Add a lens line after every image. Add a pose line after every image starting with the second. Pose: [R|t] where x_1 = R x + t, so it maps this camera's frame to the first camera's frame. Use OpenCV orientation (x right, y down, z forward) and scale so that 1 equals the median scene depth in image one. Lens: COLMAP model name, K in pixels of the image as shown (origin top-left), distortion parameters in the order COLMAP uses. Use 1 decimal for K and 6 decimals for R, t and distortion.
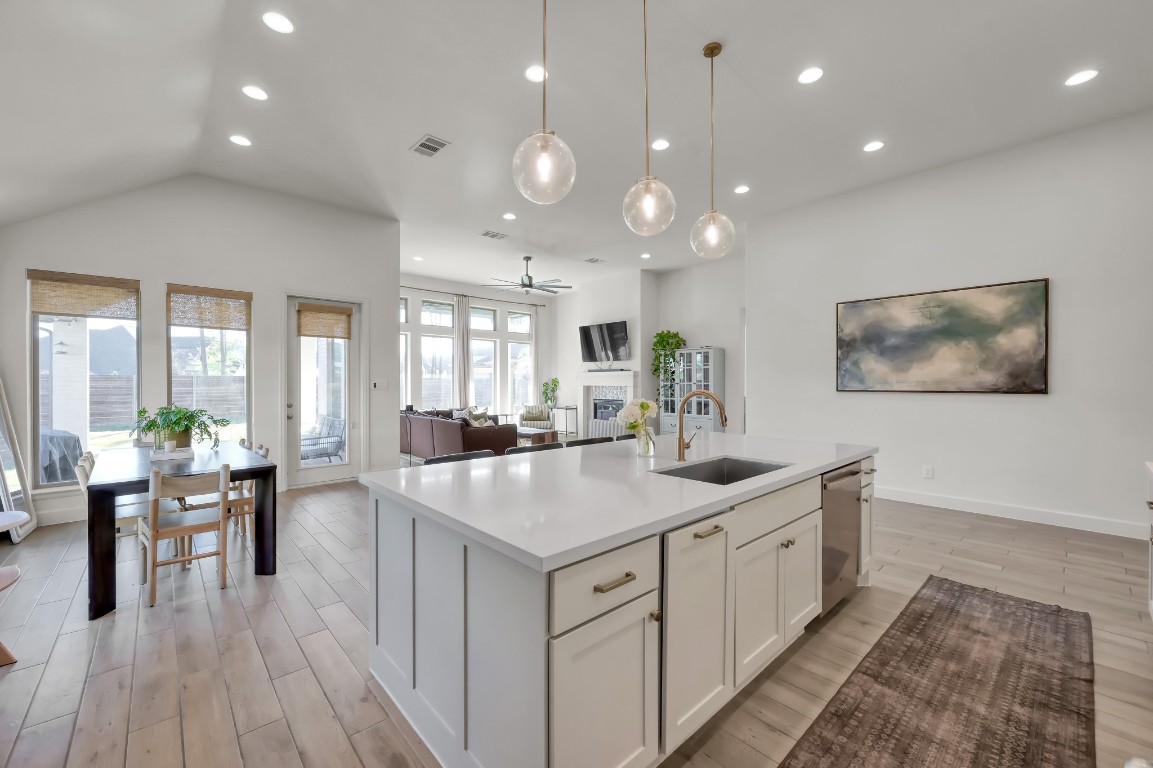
lens RADIAL K [[456.7, 0, 586.8], [0, 456.7, 387.0], [0, 0, 1]] dist [-0.005335, 0.001086]
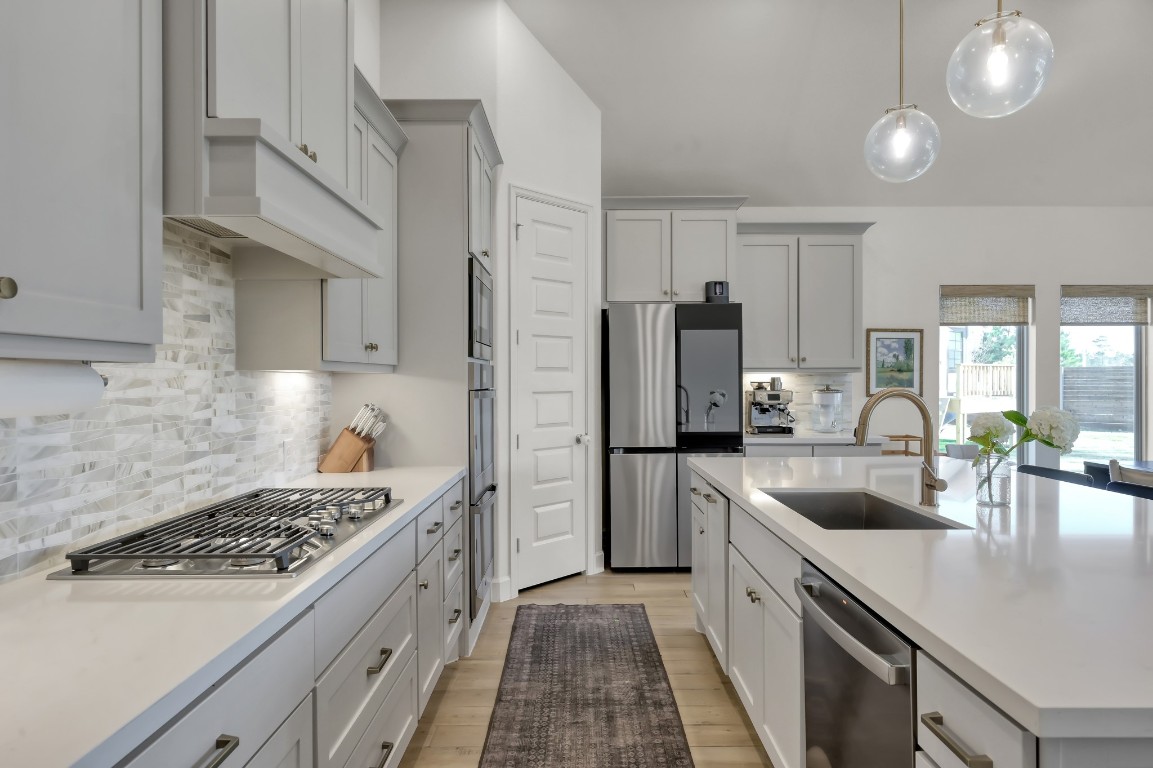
lens RADIAL K [[684.4, 0, 589.3], [0, 684.4, 380.9], [0, 0, 1]] dist [-0.006127, -0.002754]
pose [[-0.669717, 0.003269, -0.742609, 0.489848], [-0.005595, 0.999940, 0.009448, -0.004828], [0.742595, 0.010482, -0.669659, 0.522067]]
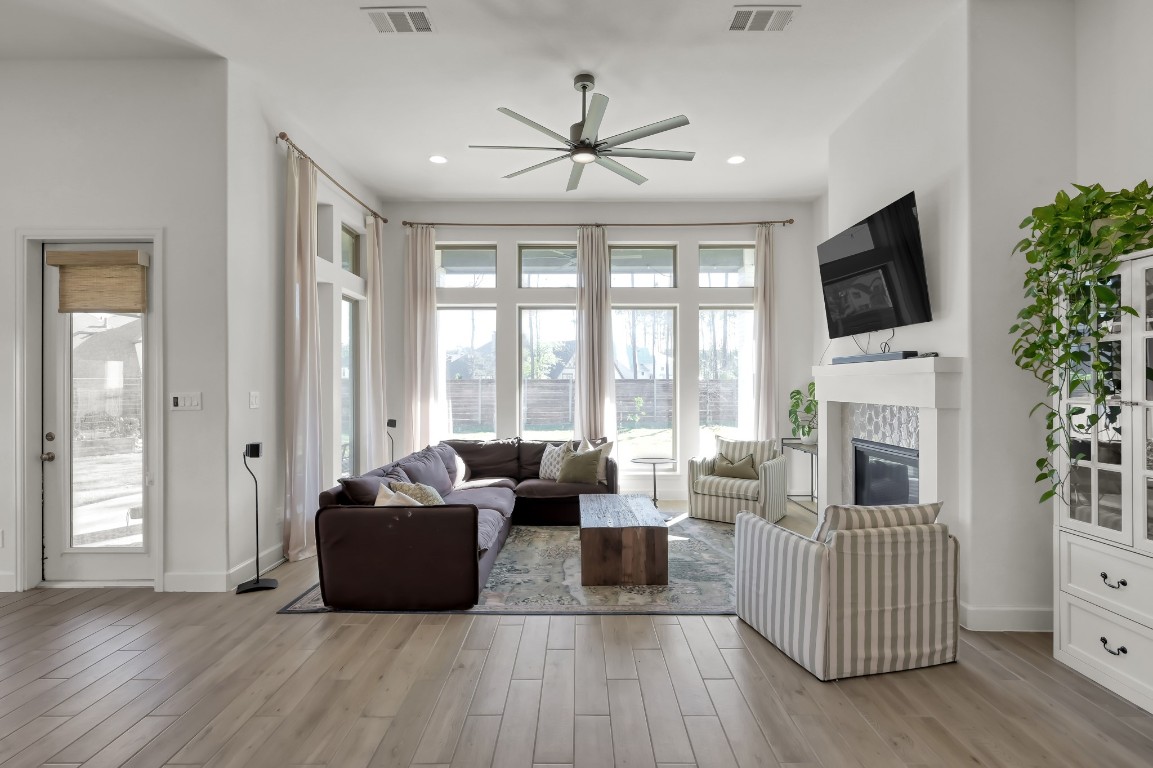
lens RADIAL K [[564.4, 0, 576.7], [0, 564.4, 387.8], [0, 0, 1]] dist [-0.001634, -0.000446]
pose [[0.725376, 0.001665, -0.688351, 0.281920], [-0.003938, 0.999991, -0.001730, -0.020786], [0.688341, 0.003966, 0.725376, 0.890247]]
